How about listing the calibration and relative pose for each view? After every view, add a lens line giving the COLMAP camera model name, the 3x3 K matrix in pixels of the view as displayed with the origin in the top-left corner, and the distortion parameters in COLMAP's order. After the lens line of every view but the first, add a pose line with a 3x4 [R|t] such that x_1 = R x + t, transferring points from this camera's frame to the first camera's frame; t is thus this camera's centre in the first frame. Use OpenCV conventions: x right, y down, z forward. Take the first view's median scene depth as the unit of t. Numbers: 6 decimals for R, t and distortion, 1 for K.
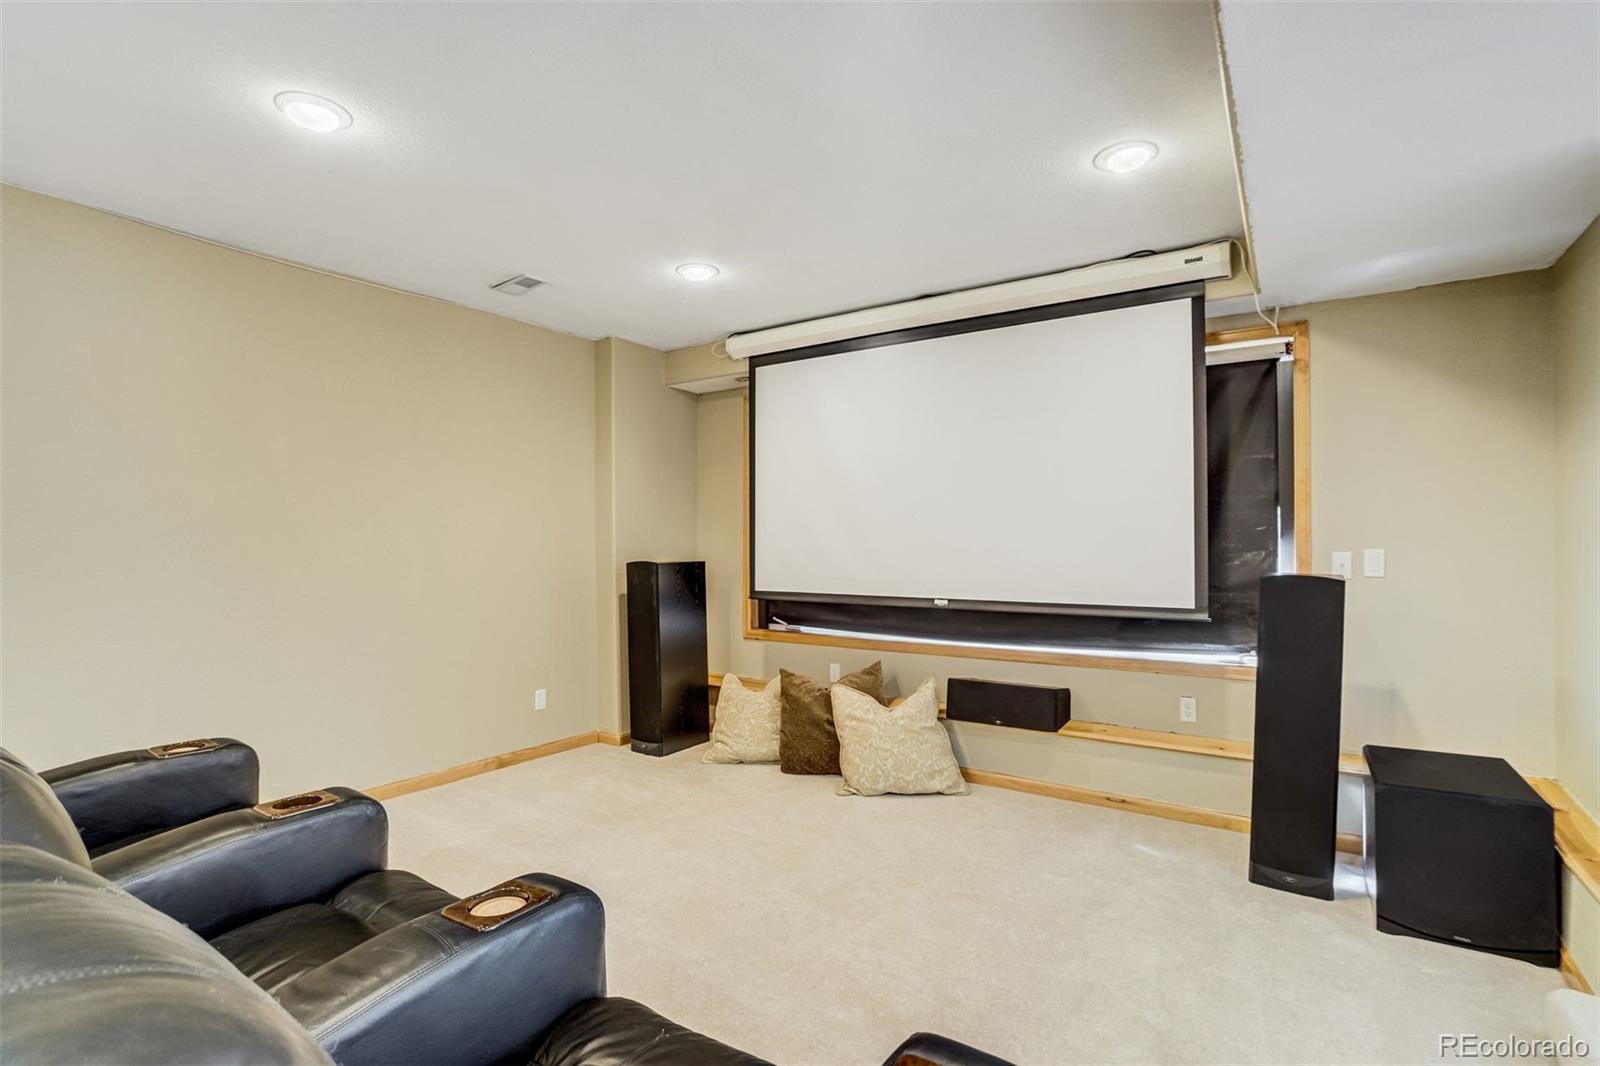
lens RADIAL K [[737.0, 0, 798.8], [0, 737.0, 527.3], [0, 0, 1]] dist [-0.019237, 0.001308]
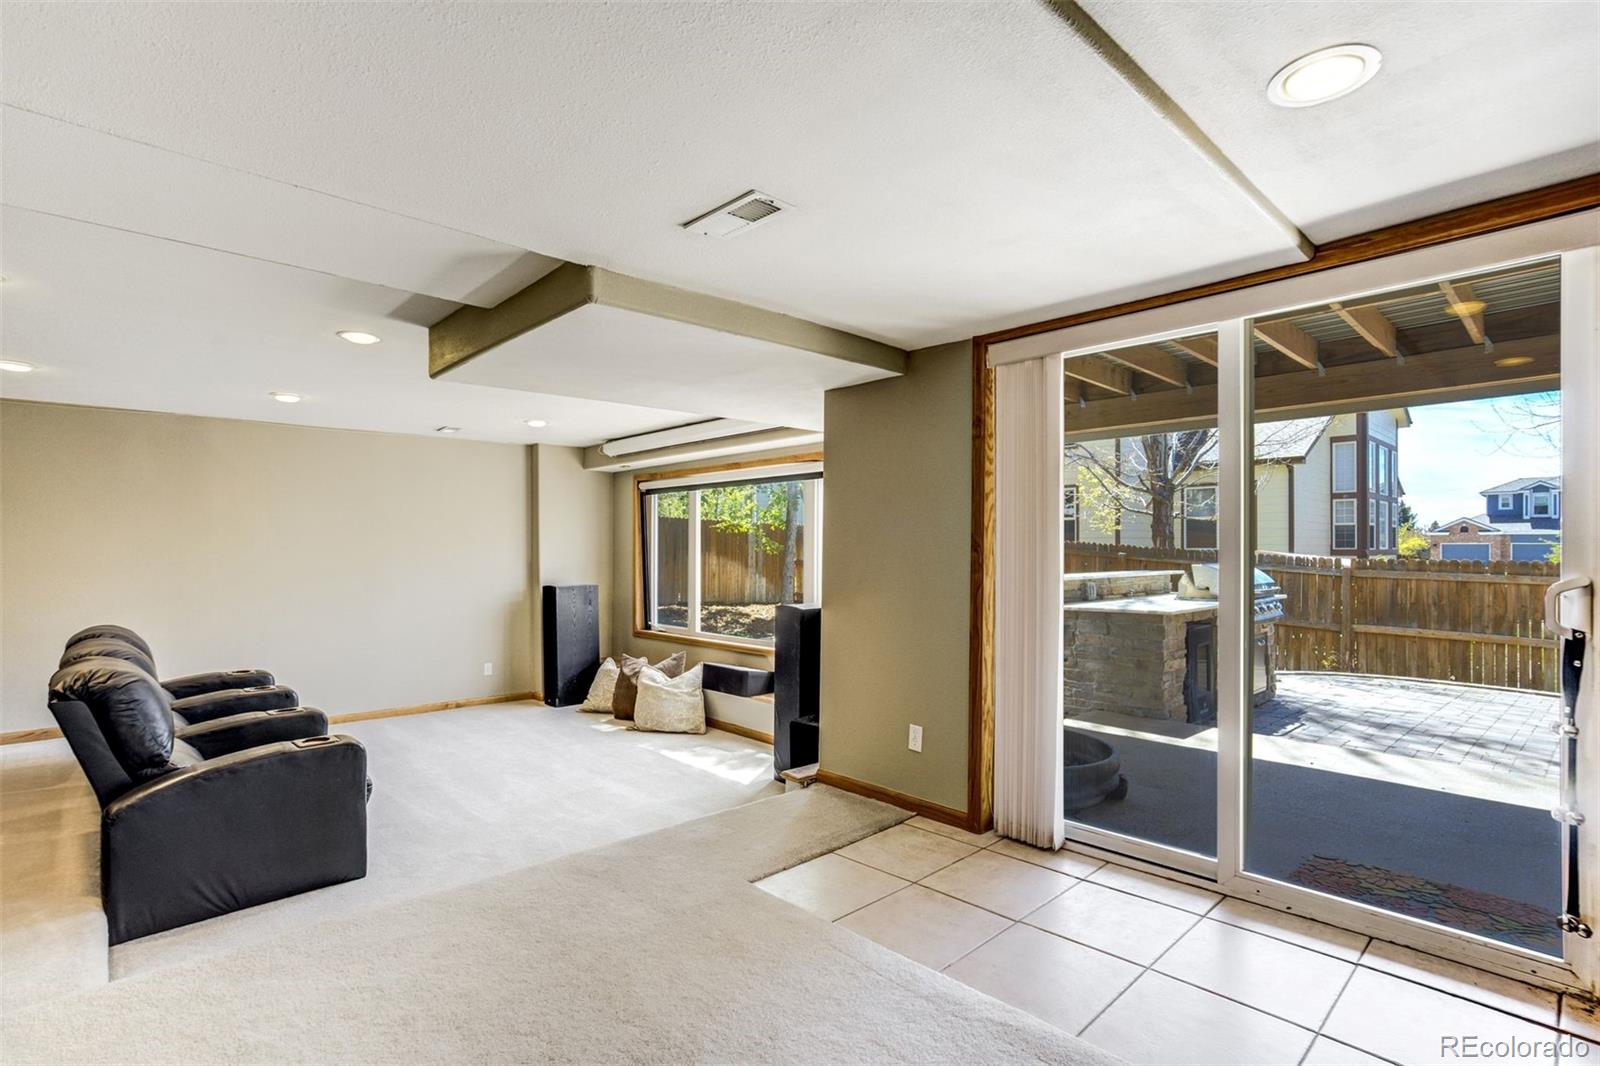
lens RADIAL K [[737.0, 0, 810.0], [0, 737.0, 541.2], [0, 0, 1]] dist [-0.019237, 0.001308]
pose [[0.977163, 0.000508, -0.212491, 0.746973], [-0.001516, 0.999988, -0.004579, -0.050014], [0.212486, 0.004796, 0.977152, -0.492470]]
